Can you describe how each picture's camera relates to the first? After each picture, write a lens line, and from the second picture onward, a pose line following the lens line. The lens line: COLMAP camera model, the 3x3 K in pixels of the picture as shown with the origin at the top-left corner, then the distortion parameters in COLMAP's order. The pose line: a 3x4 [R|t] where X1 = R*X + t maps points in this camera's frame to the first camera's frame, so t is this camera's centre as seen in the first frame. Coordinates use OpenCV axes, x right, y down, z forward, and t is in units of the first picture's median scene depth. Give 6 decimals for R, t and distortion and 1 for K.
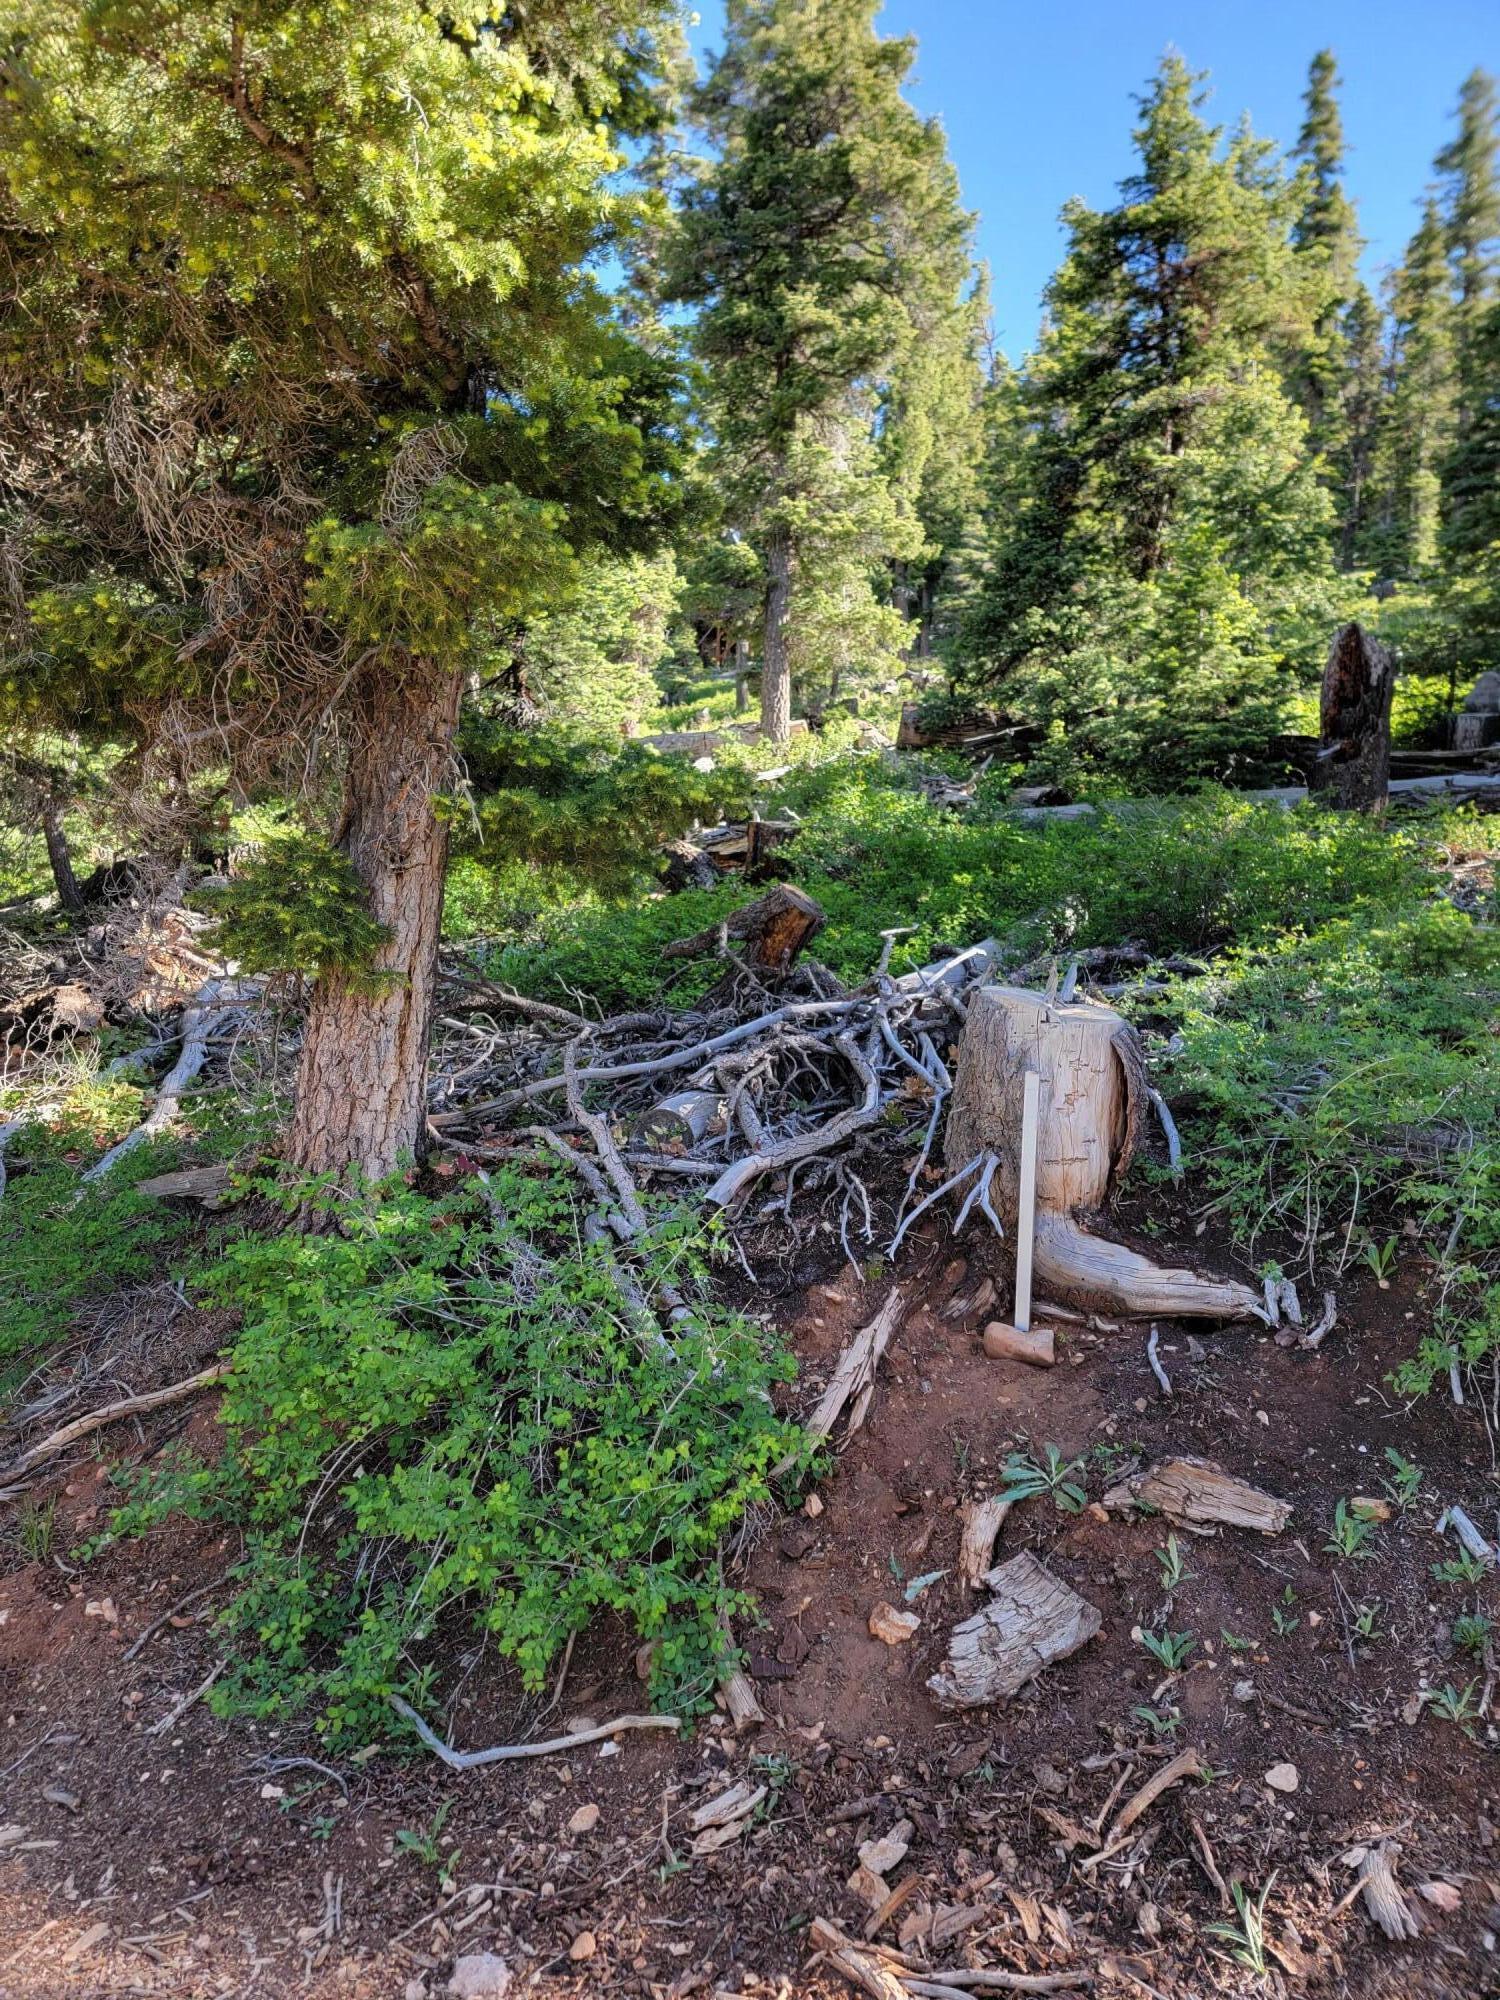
lens RADIAL K [[1422.8, 0, 741.9], [0, 1422.8, 984.6], [0, 0, 1]] dist [0.047085, -0.037169]
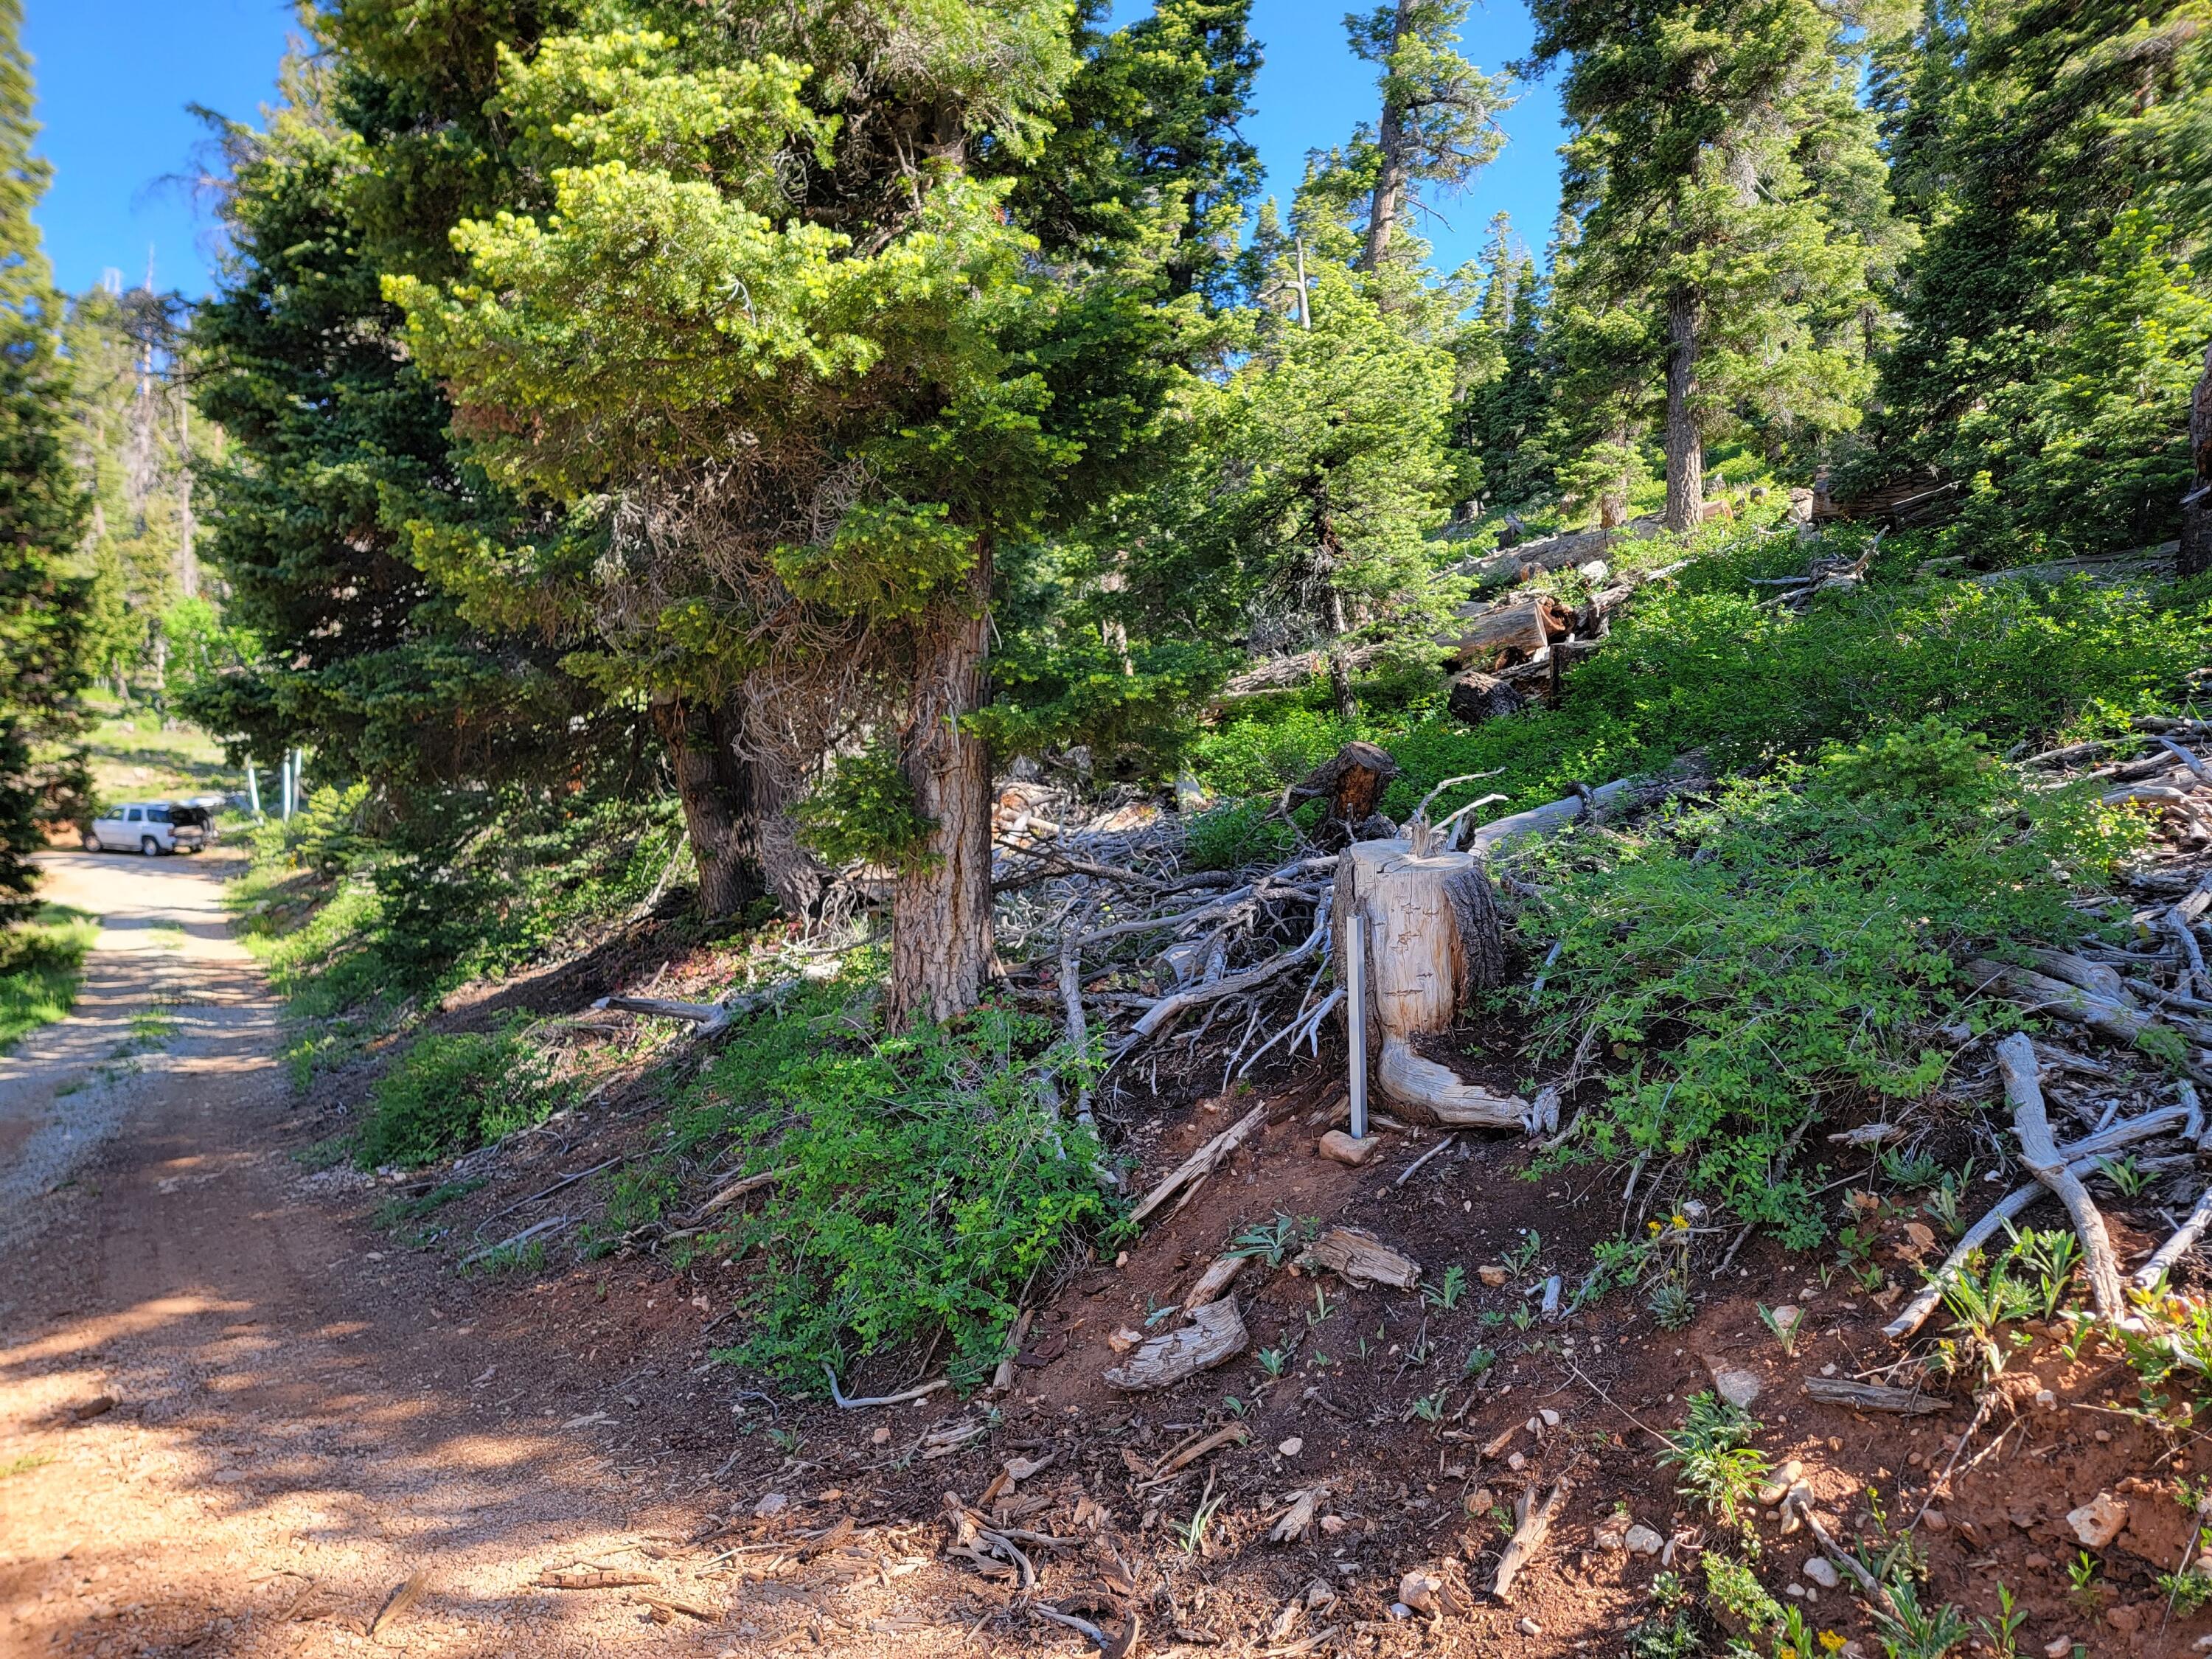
lens RADIAL K [[1573.6, 0, 1105.6], [0, 1573.6, 846.8], [0, 0, 1]] dist [0.047085, -0.037169]
pose [[0.903861, -0.054702, -0.424314, 0.539615], [0.062887, 0.998007, 0.005299, -0.014946], [0.423179, -0.031473, 0.905499, -0.238072]]
